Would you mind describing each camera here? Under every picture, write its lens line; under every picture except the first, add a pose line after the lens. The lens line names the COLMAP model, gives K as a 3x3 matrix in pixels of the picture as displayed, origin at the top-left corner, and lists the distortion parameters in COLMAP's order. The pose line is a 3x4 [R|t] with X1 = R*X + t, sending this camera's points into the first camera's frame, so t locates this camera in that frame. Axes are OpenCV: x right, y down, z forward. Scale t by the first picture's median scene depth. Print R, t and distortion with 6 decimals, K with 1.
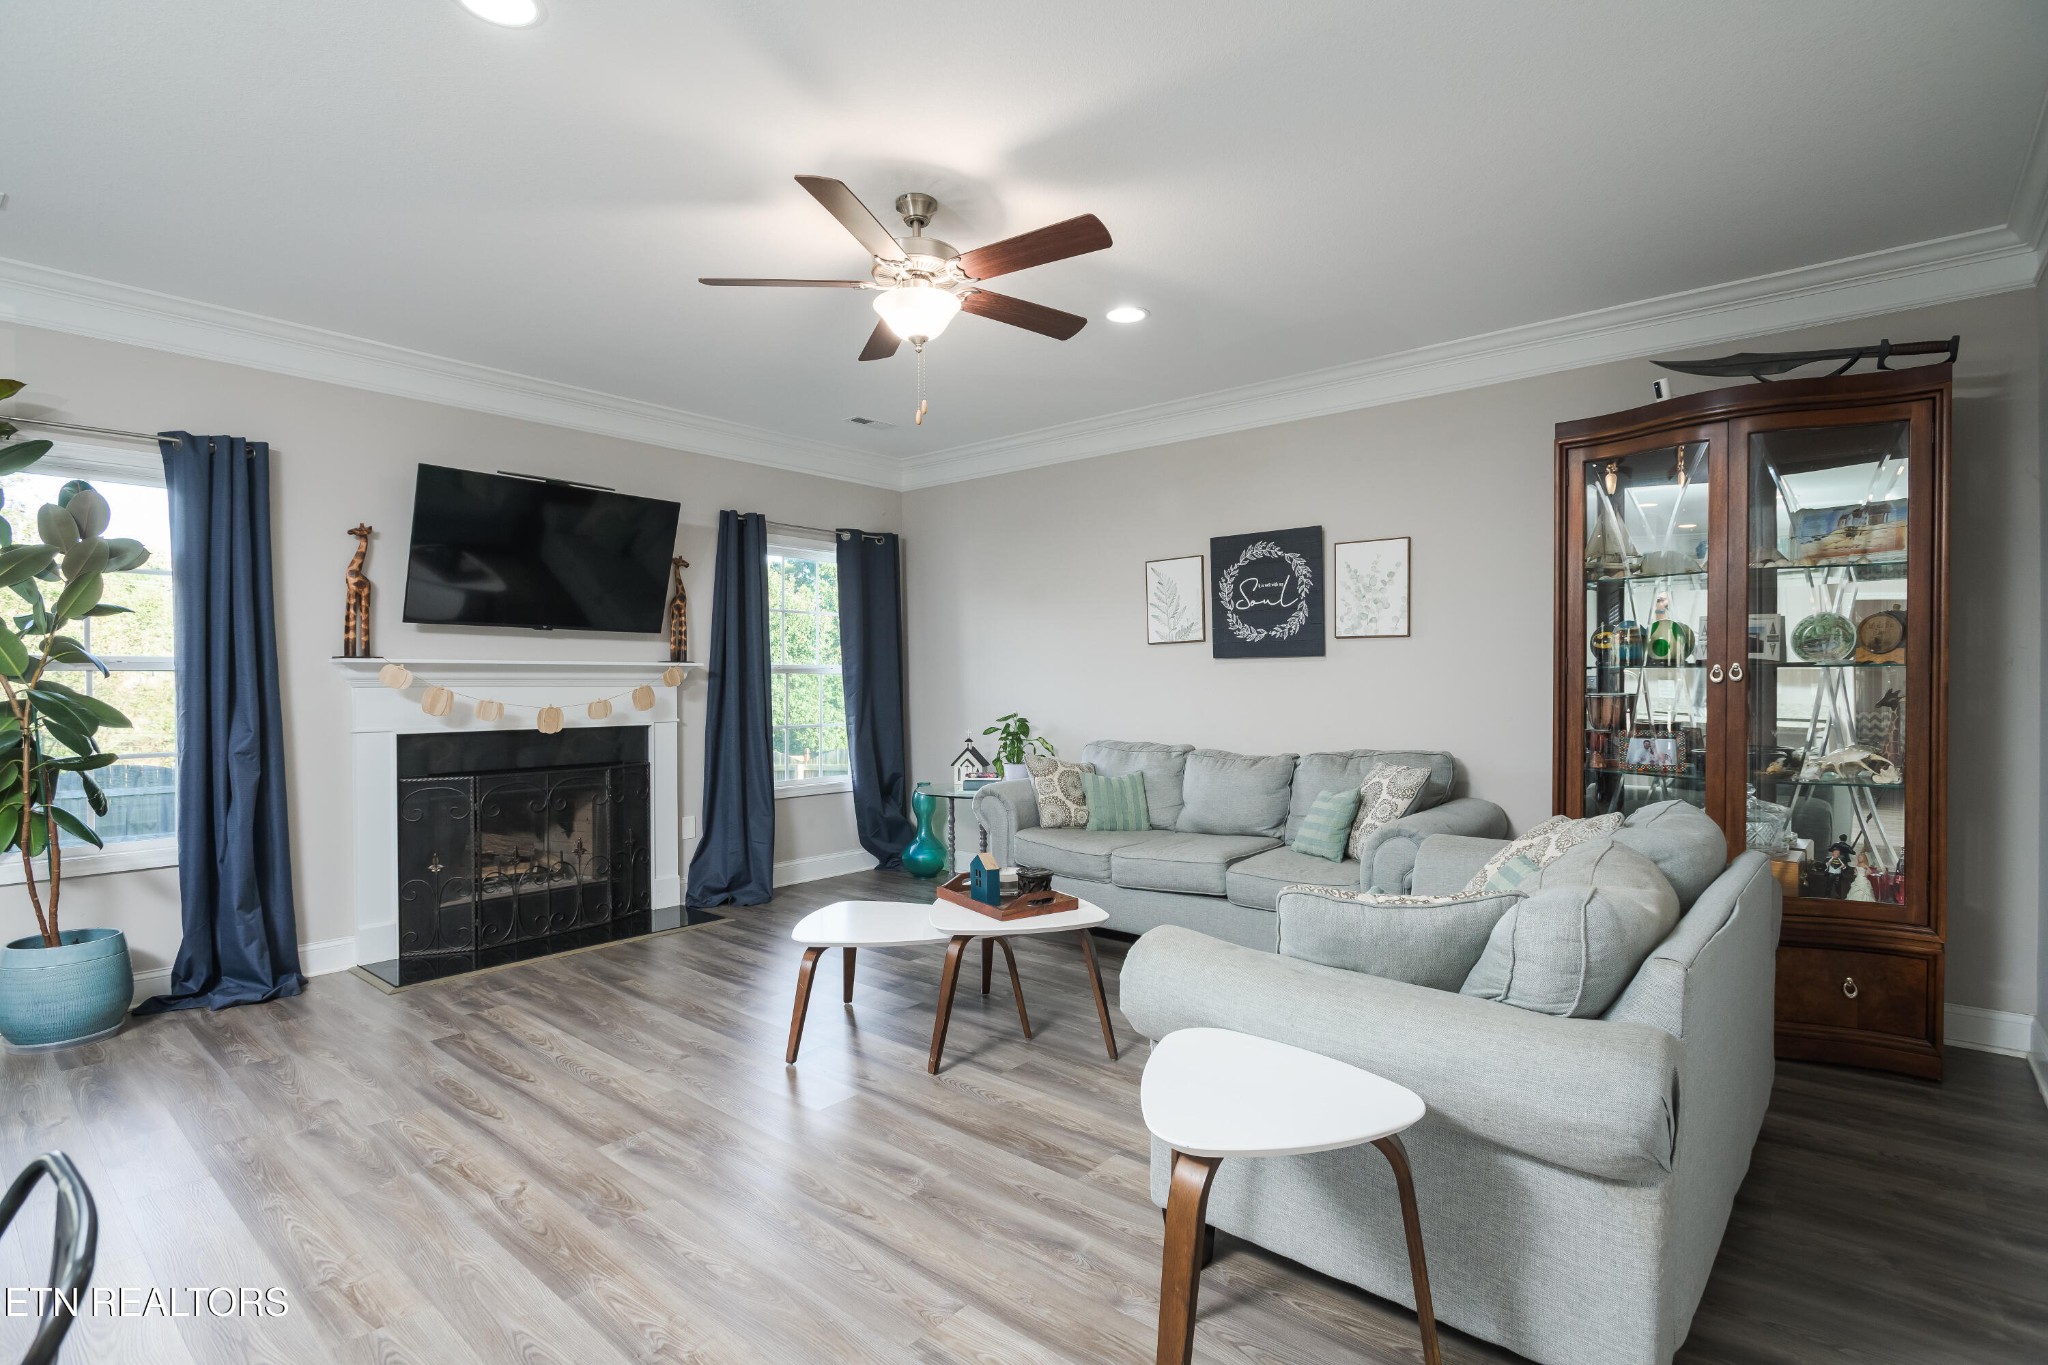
lens RADIAL K [[998.5, 0, 1031.8], [0, 998.5, 686.1], [0, 0, 1]] dist [-0.010531, -0.000504]
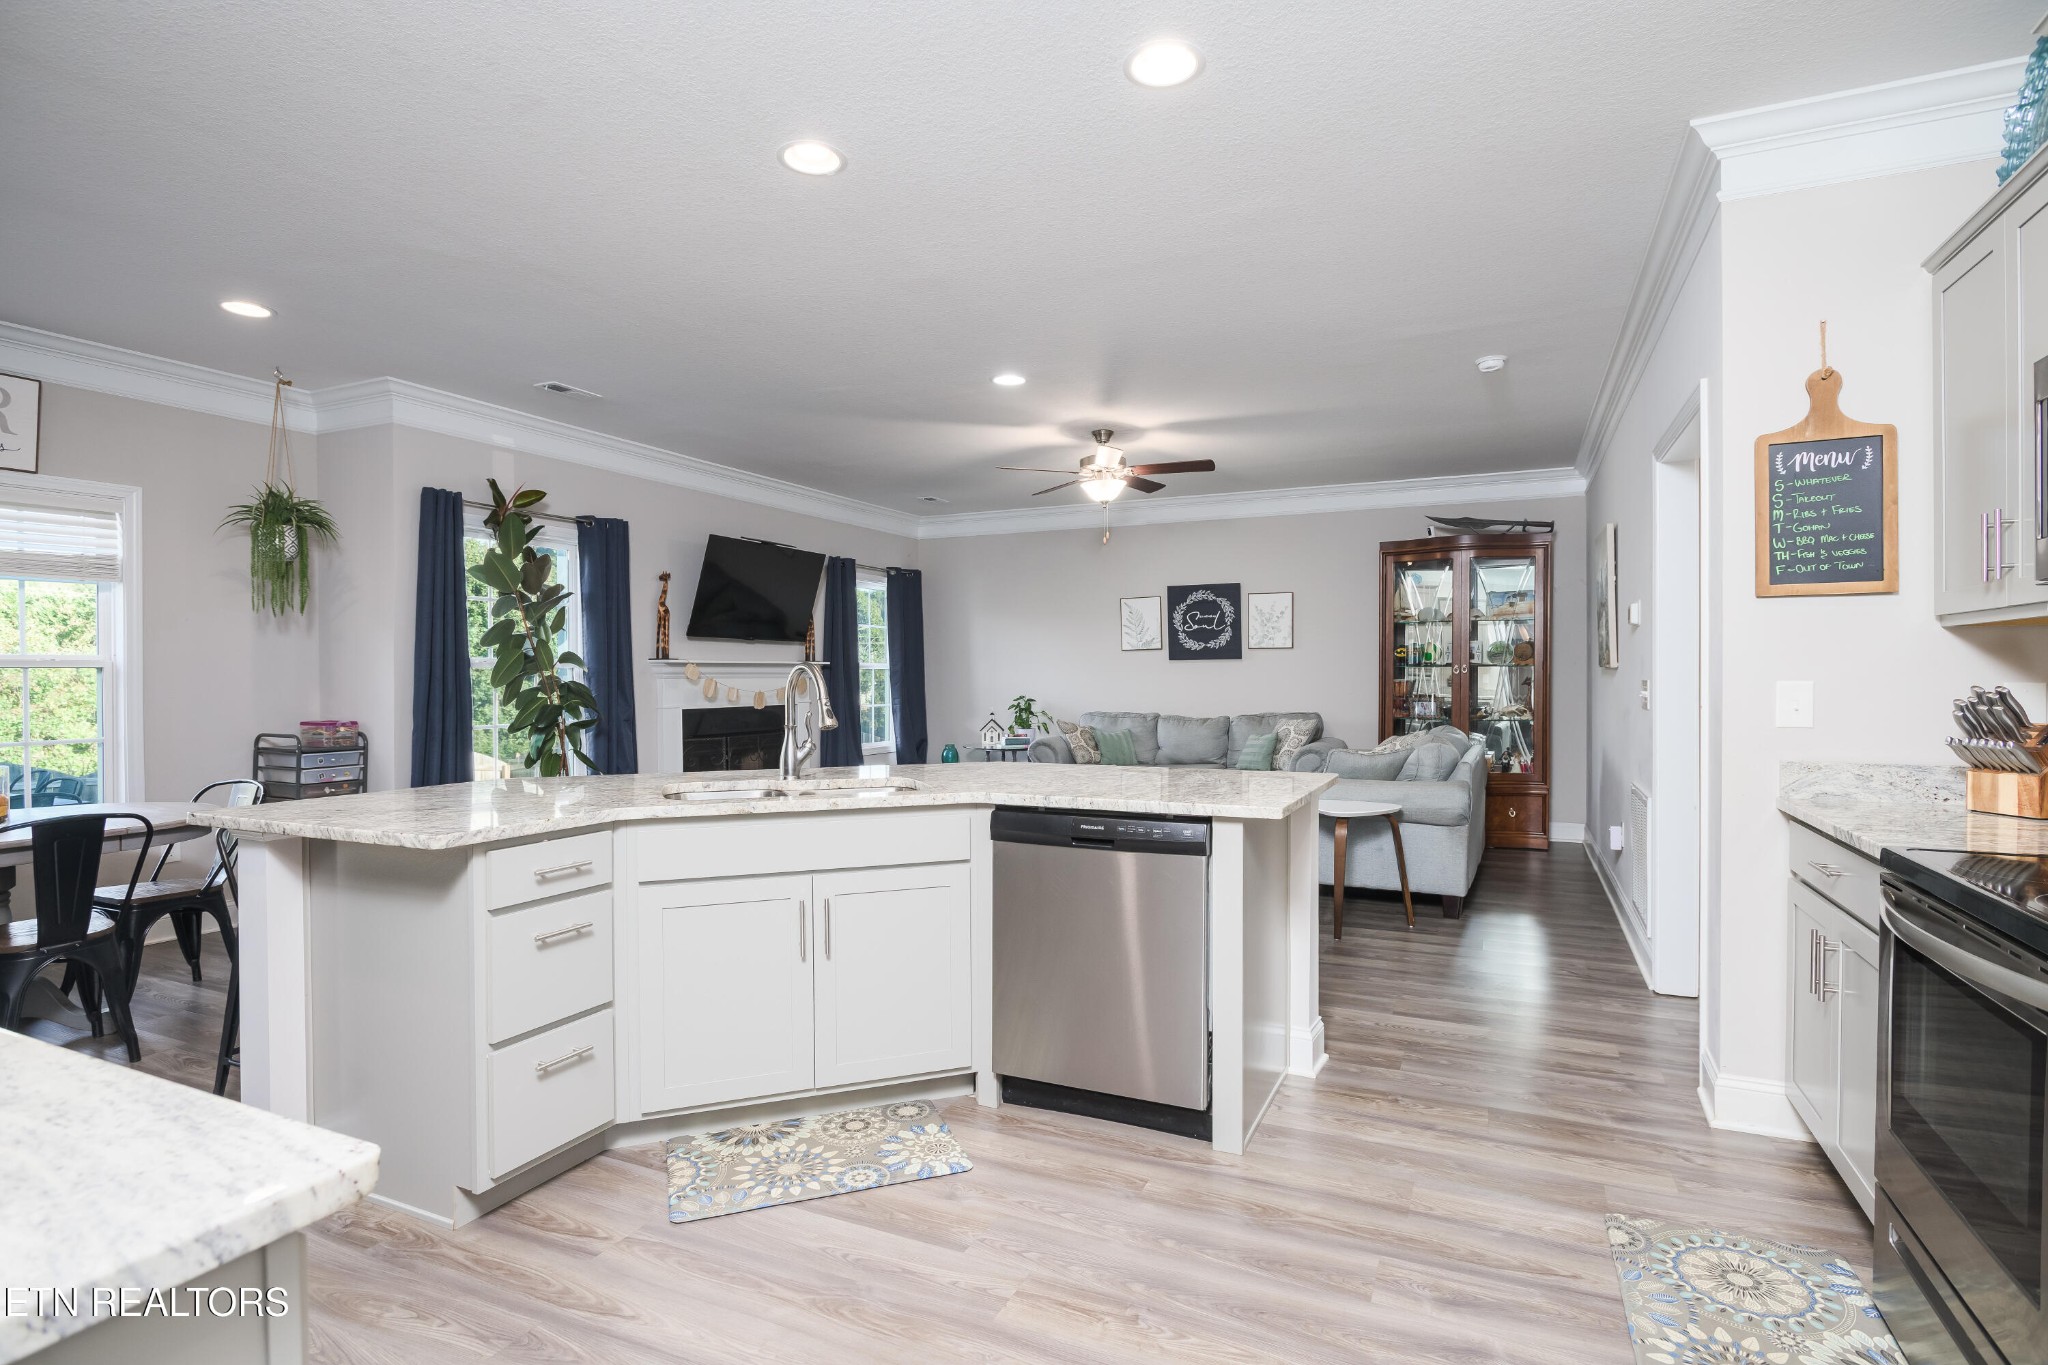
lens RADIAL K [[1105.6, 0, 941.2], [0, 1105.6, 681.5], [0, 0, 1]] dist [0.000341, -0.000147]
pose [[0.975591, -0.002962, 0.219575, -0.631170], [0.002638, 0.999995, 0.001769, 0.003493], [-0.219579, -0.001146, 0.975594, -0.742618]]
